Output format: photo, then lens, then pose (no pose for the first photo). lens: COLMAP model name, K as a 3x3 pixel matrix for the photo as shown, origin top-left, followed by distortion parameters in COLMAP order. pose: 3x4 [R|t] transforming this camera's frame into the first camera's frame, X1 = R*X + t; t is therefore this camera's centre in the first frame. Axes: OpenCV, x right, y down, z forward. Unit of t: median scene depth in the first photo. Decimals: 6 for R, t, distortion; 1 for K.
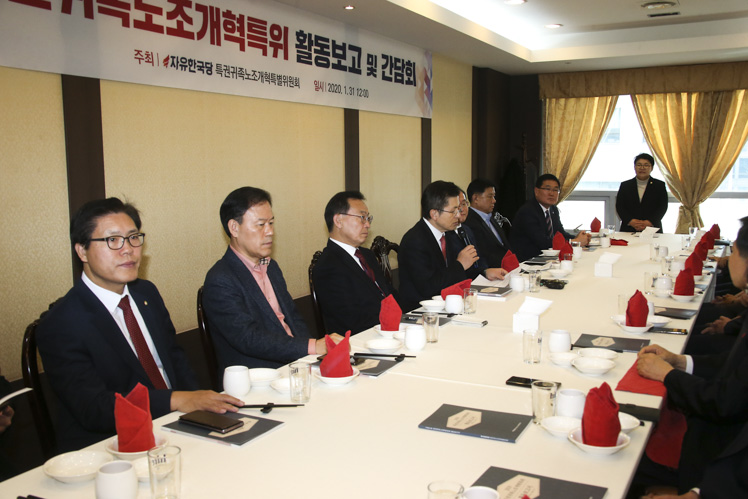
lens RADIAL K [[773.3, 0, 374.0], [0, 773.3, 249.5], [0, 0, 1]] dist [-0.008912, 0.190435]
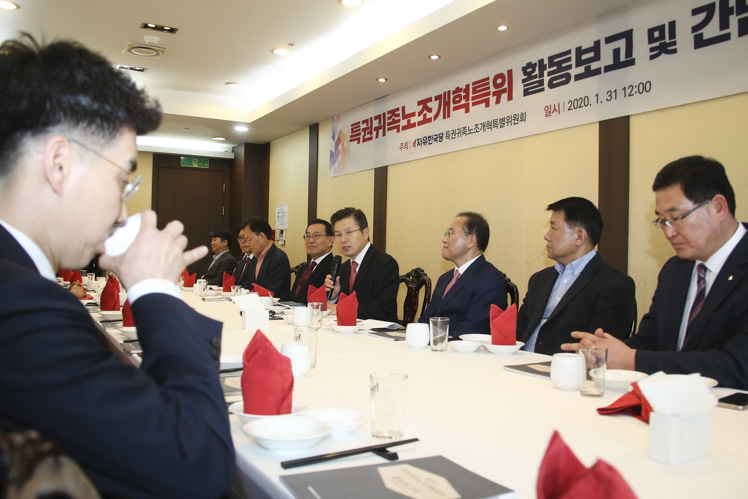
lens RADIAL K [[636.1, 0, 374.0], [0, 636.1, 249.5], [0, 0, 1]] dist [-0.135337, 0.089842]
pose [[-0.543424, -0.012256, -0.839369, 0.699966], [-0.113972, 0.991712, 0.059308, -0.080497], [0.831685, 0.127894, -0.540317, 1.363662]]
